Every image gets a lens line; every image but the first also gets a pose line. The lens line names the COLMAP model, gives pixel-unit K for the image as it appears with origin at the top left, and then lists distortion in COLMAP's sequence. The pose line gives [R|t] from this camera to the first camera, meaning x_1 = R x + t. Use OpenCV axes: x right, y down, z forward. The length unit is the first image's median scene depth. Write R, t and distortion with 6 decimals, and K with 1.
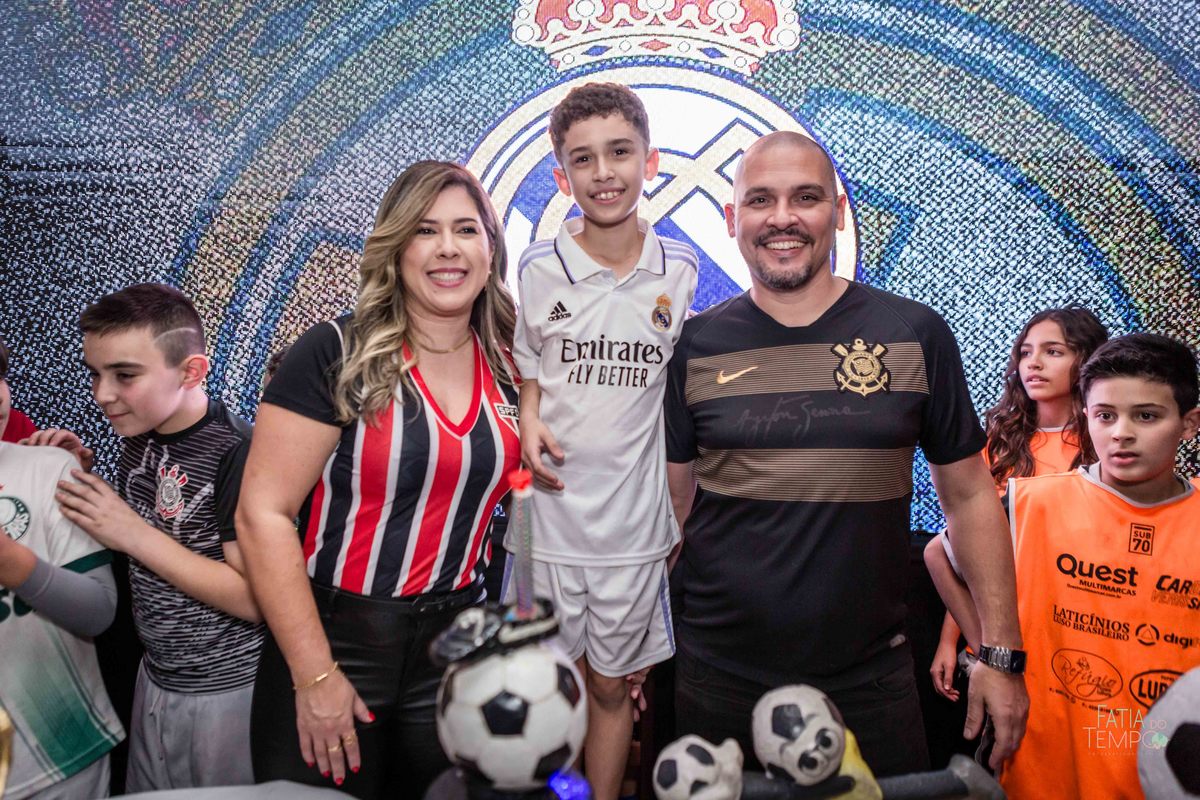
lens RADIAL K [[838.5, 0, 589.0], [0, 838.5, 377.0], [0, 0, 1]] dist [-0.023424, 0.015398]
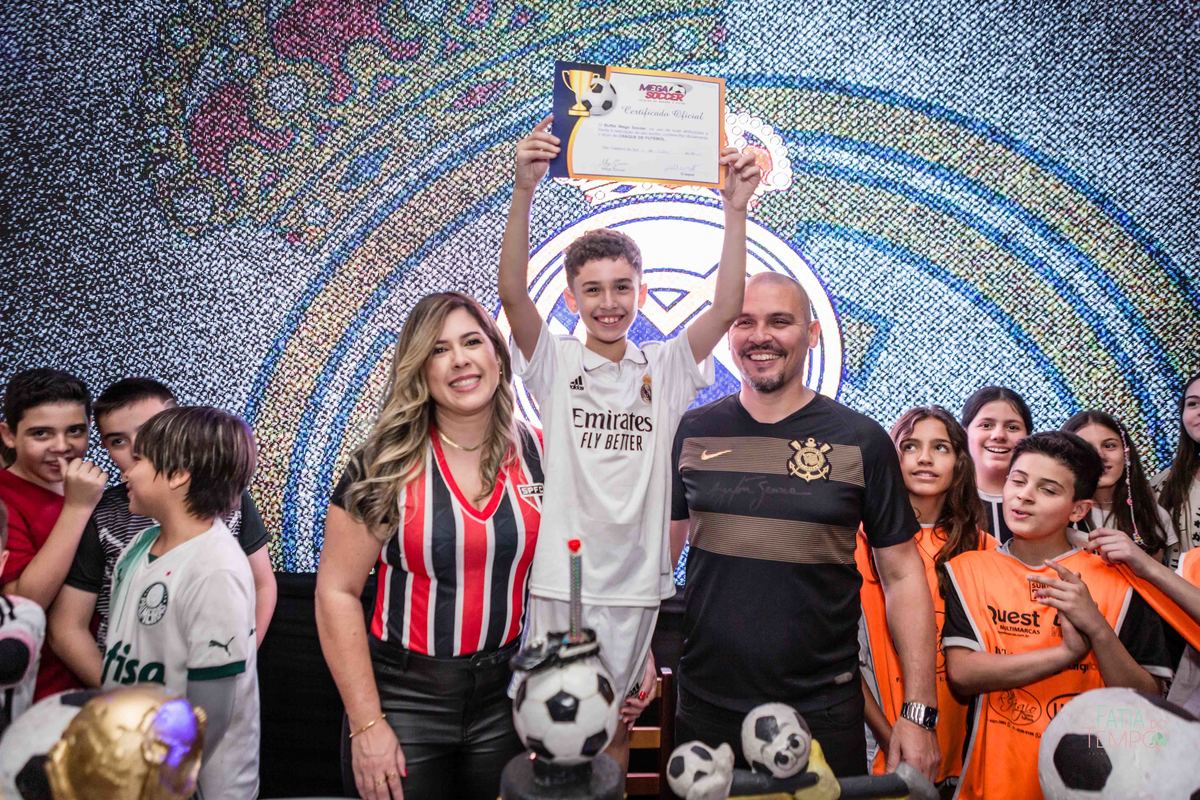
lens RADIAL K [[824.9, 0, 609.5], [0, 824.9, 386.7], [0, 0, 1]] dist [-0.026274, 0.019388]
pose [[0.999979, 0.006236, -0.001900, -0.007059], [-0.006363, 0.997070, -0.076232, -0.015150], [0.001419, 0.076242, 0.997088, -0.163215]]
